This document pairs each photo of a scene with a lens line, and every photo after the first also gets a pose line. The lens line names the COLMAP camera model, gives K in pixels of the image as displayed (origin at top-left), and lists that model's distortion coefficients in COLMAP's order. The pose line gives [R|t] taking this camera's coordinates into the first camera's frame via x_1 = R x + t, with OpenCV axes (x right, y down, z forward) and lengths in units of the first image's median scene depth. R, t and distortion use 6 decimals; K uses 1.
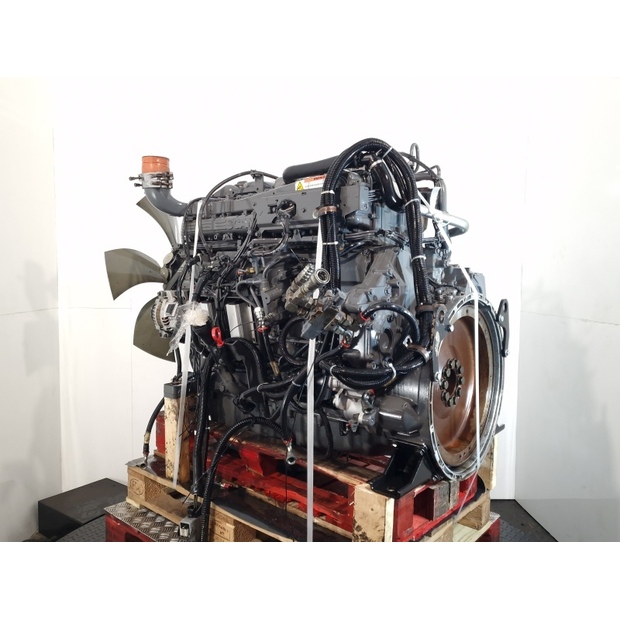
lens RADIAL K [[535.4, 0, 310.5], [0, 535.4, 309.9], [0, 0, 1]] dist [0.067841, 0.000502]
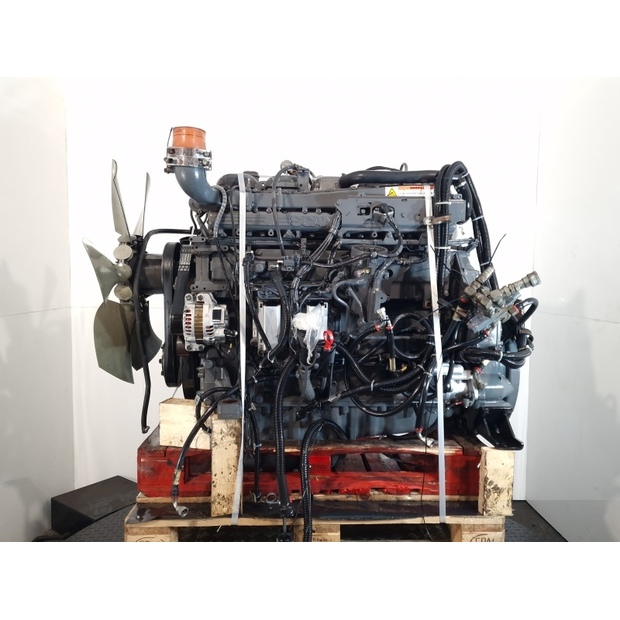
lens RADIAL K [[535.4, 0, 310.5], [0, 535.4, 309.9], [0, 0, 1]] dist [0.067841, 0.000502]
pose [[0.691902, -0.047164, 0.720449, -0.830006], [0.037496, 0.998865, 0.029380, -0.031170], [-0.721017, 0.006686, 0.692885, 0.344339]]
